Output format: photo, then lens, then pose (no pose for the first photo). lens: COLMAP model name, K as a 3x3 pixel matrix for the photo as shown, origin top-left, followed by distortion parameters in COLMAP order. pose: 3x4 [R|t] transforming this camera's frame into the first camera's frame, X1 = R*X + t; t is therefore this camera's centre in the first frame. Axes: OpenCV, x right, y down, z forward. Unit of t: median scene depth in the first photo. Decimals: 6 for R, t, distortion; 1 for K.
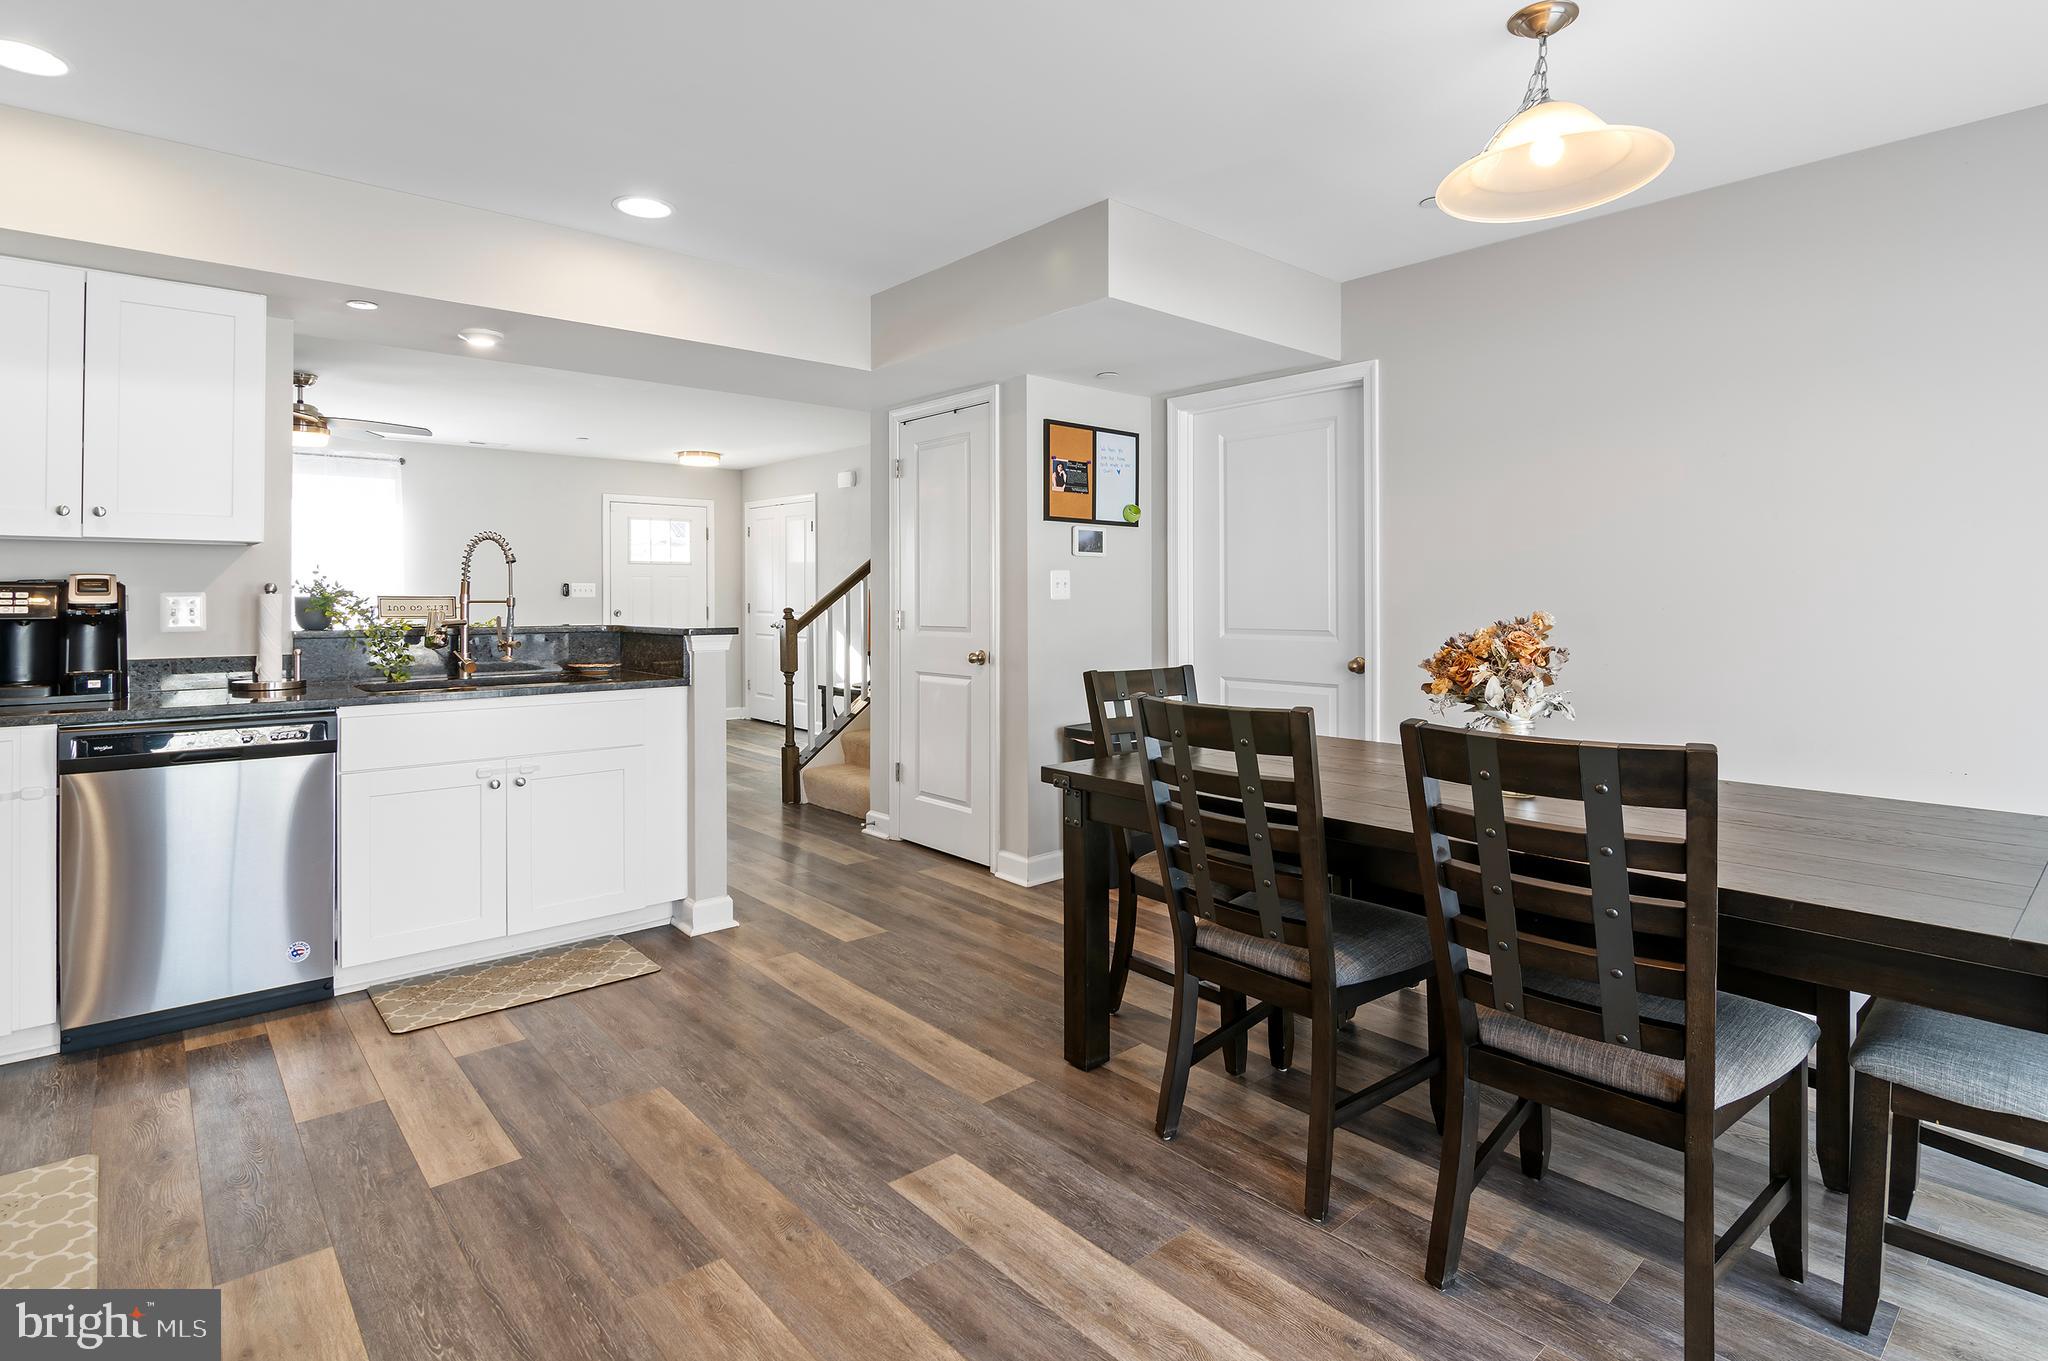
lens RADIAL K [[1026.7, 0, 1028.5], [0, 1026.7, 588.6], [0, 0, 1]] dist [-0.008637, -0.002731]
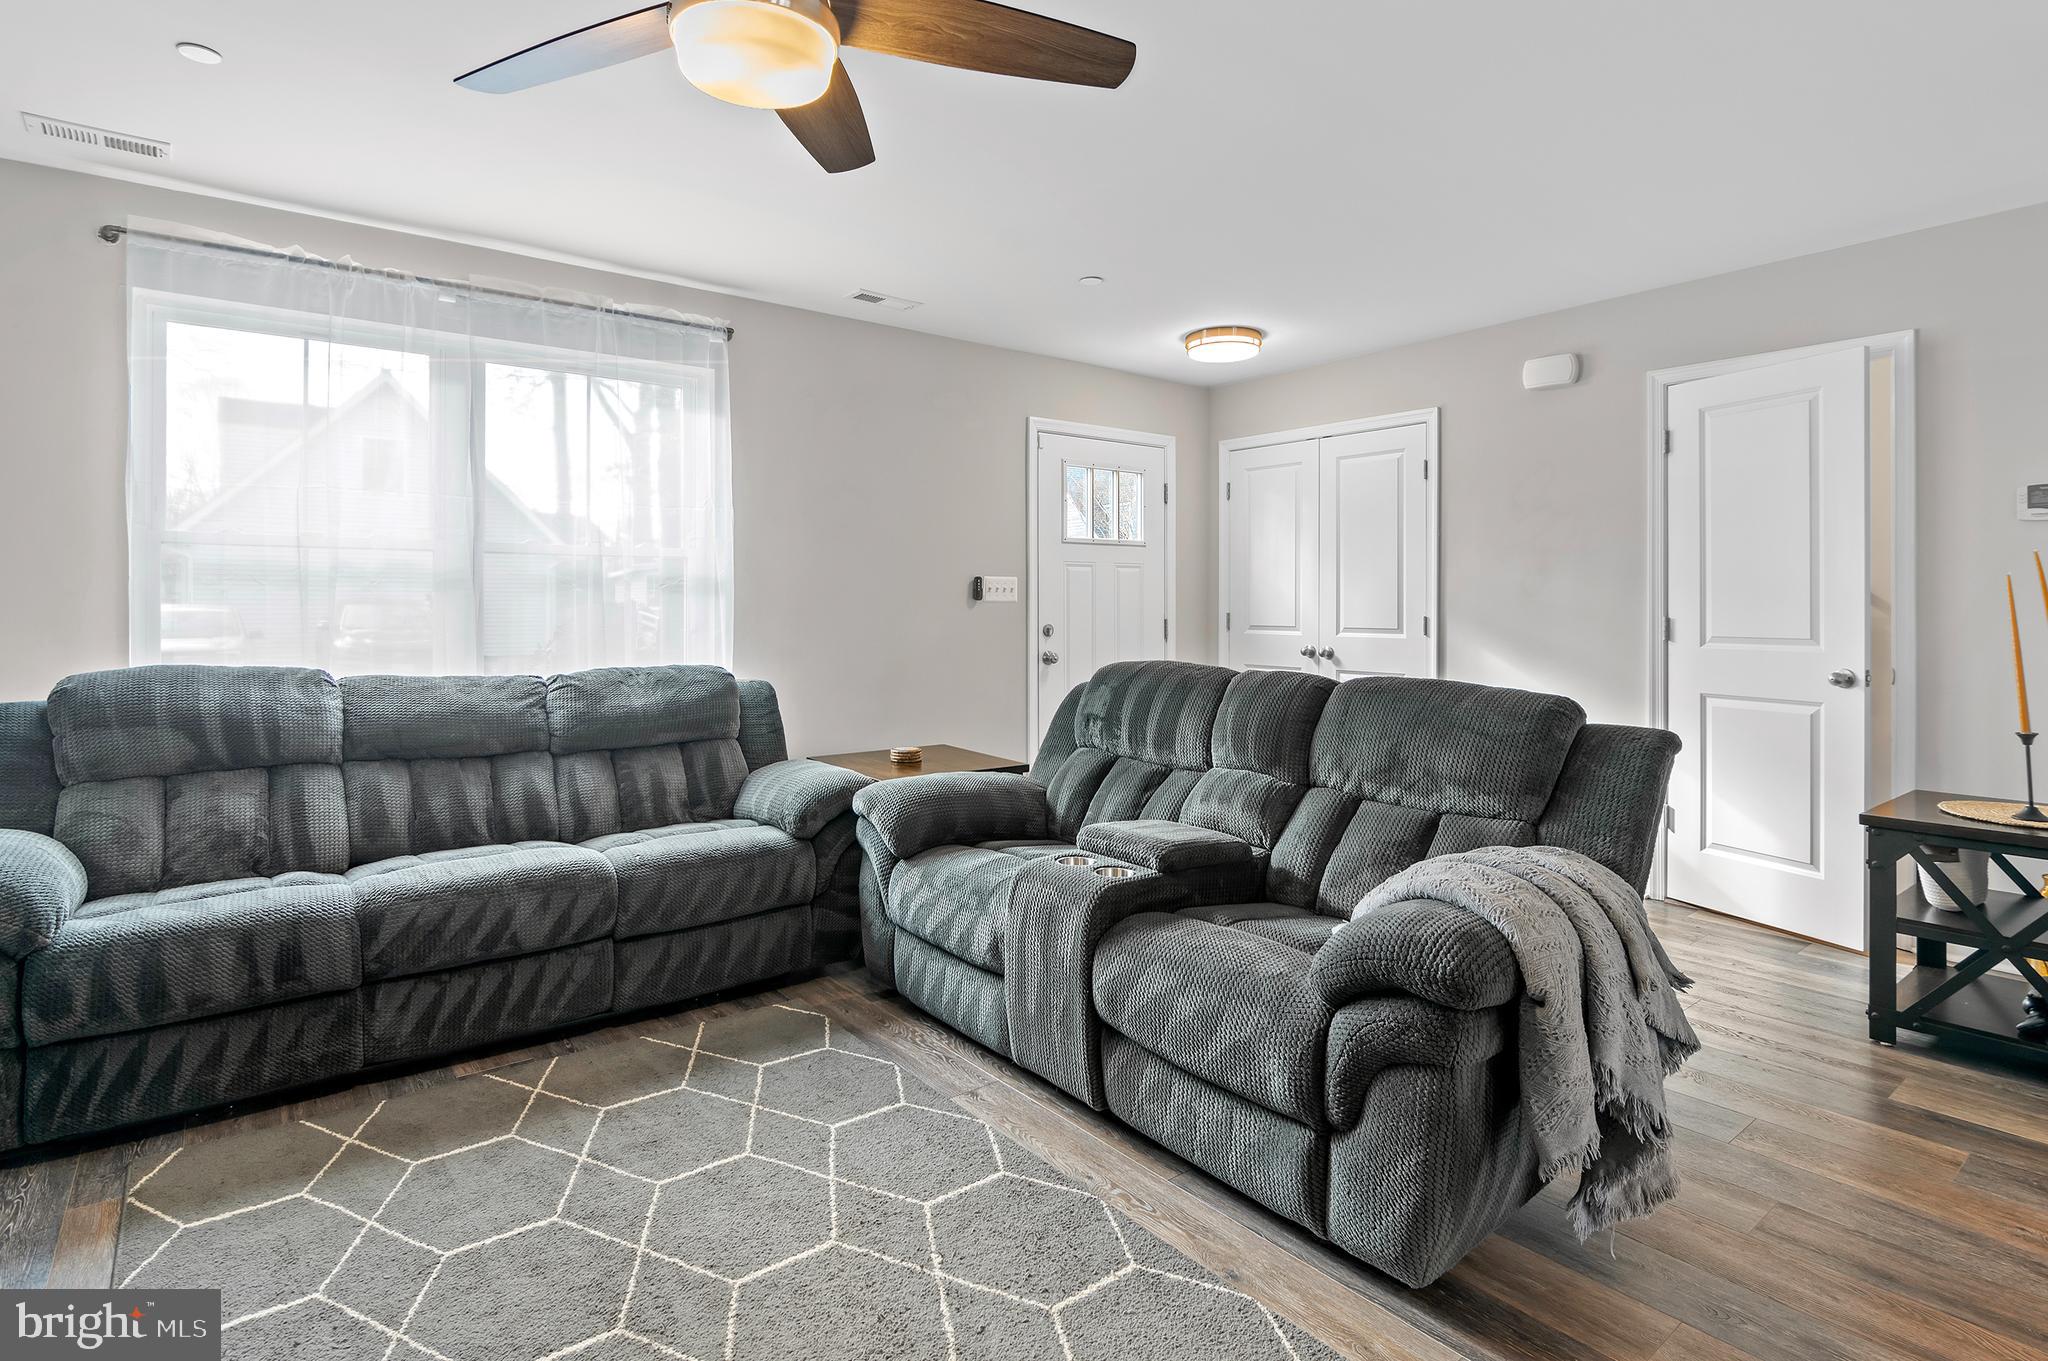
lens RADIAL K [[1026.7, 0, 1025.8], [0, 1026.7, 622.1], [0, 0, 1]] dist [-0.008637, -0.002731]
pose [[0.997929, -0.000077, -0.064330, -1.041461], [0.001578, 0.999728, 0.023278, 0.017906], [0.064311, -0.023331, 0.997657, 1.199923]]
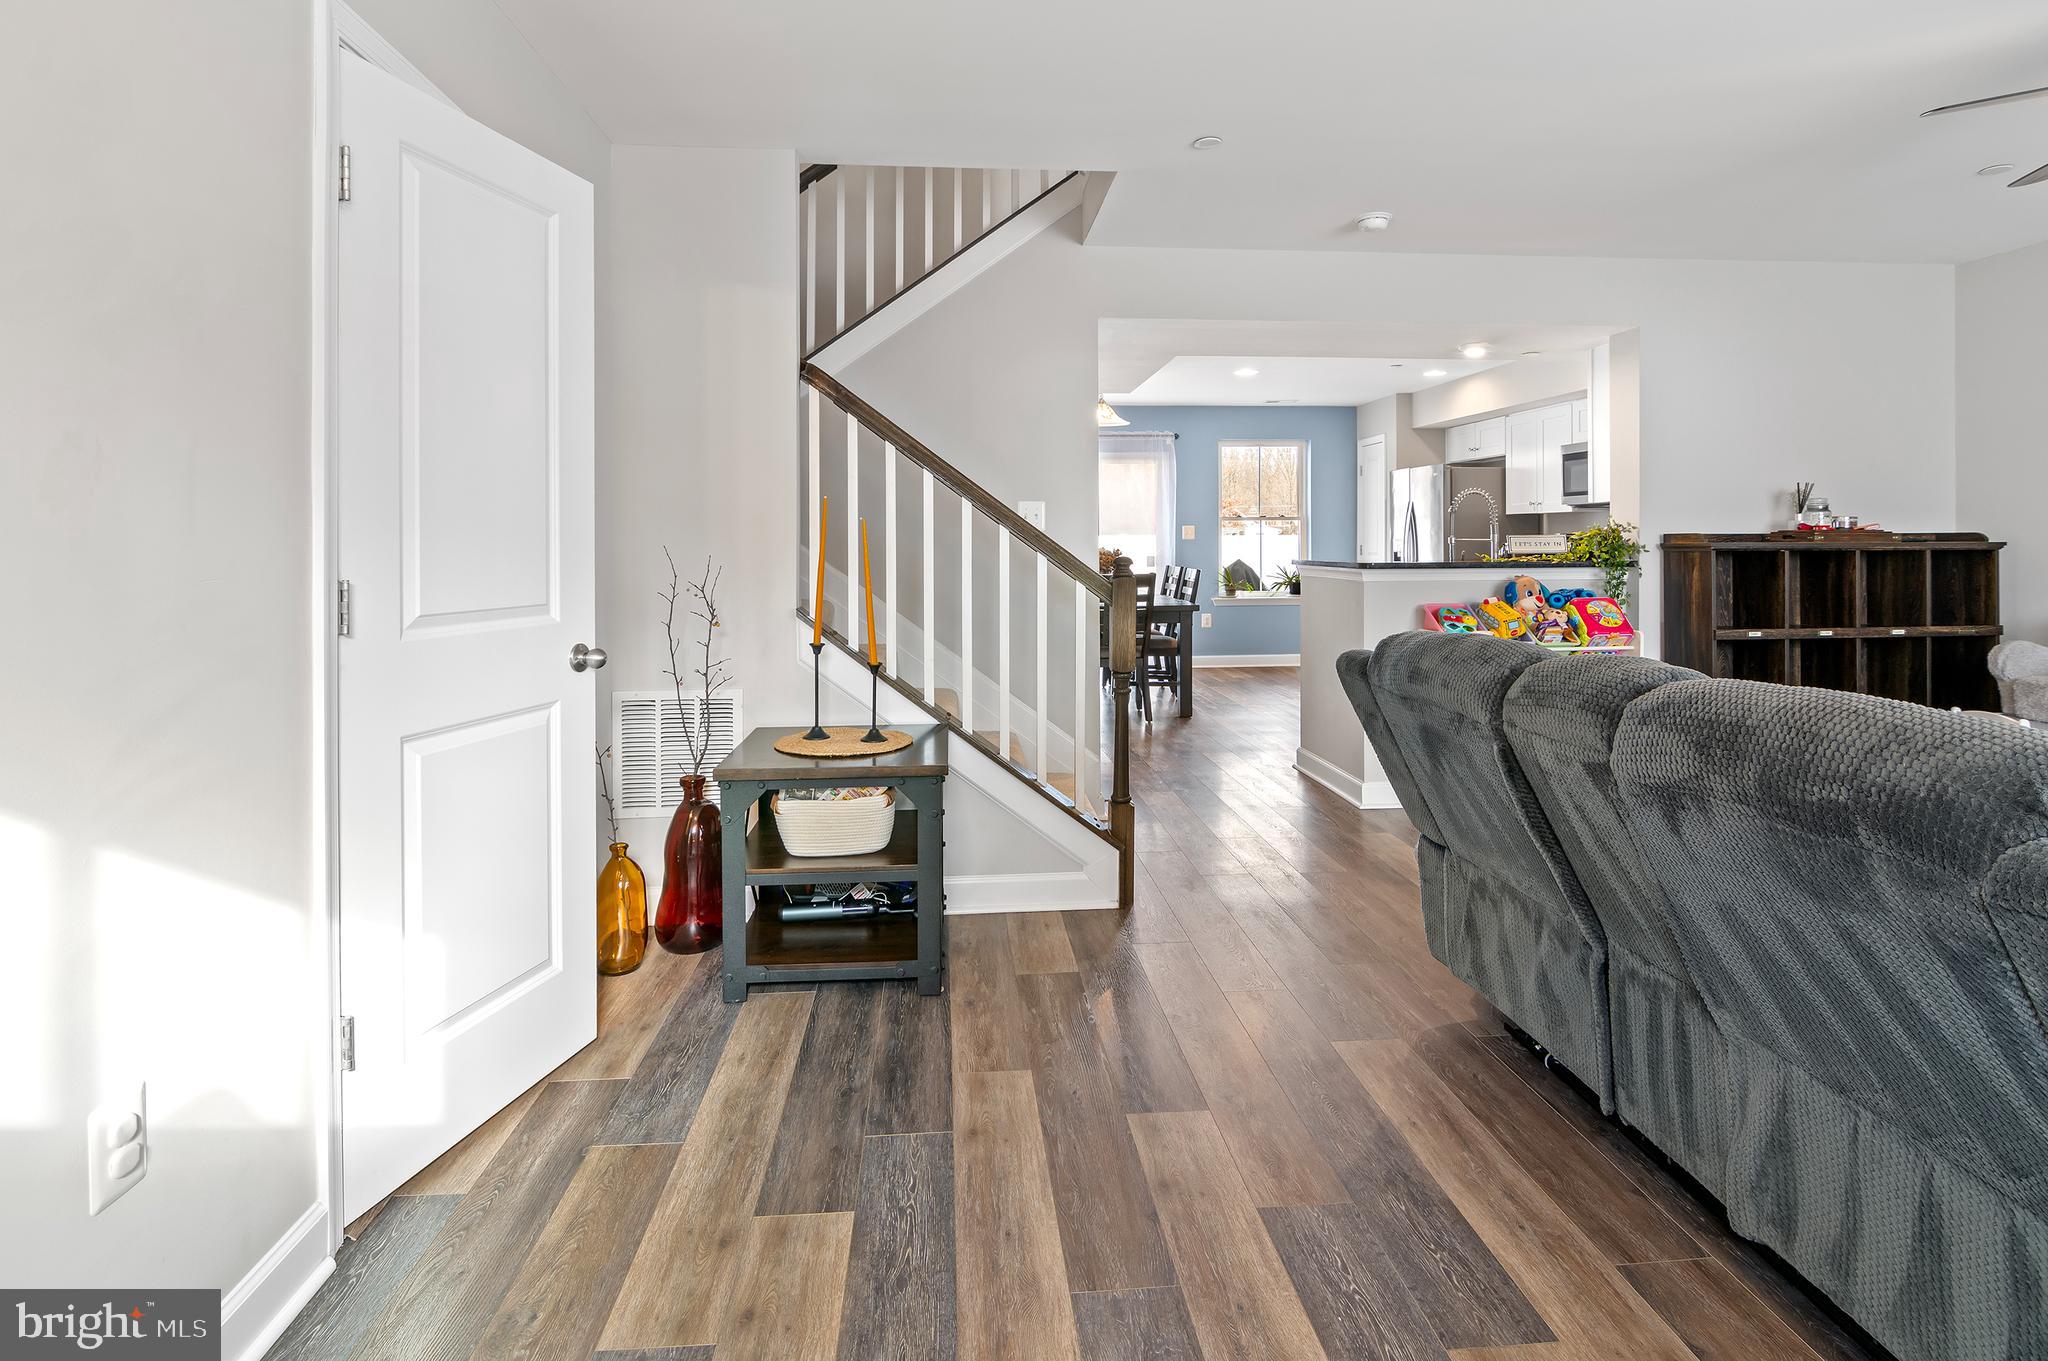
lens RADIAL K [[1026.7, 0, 1024.7], [0, 1026.7, 556.3], [0, 0, 1]] dist [-0.008637, -0.002731]
pose [[-0.797288, -0.005595, 0.603573, -0.956127], [0.000097, 0.999956, 0.009397, 0.022020], [-0.603599, 0.007551, -0.797252, 2.650785]]
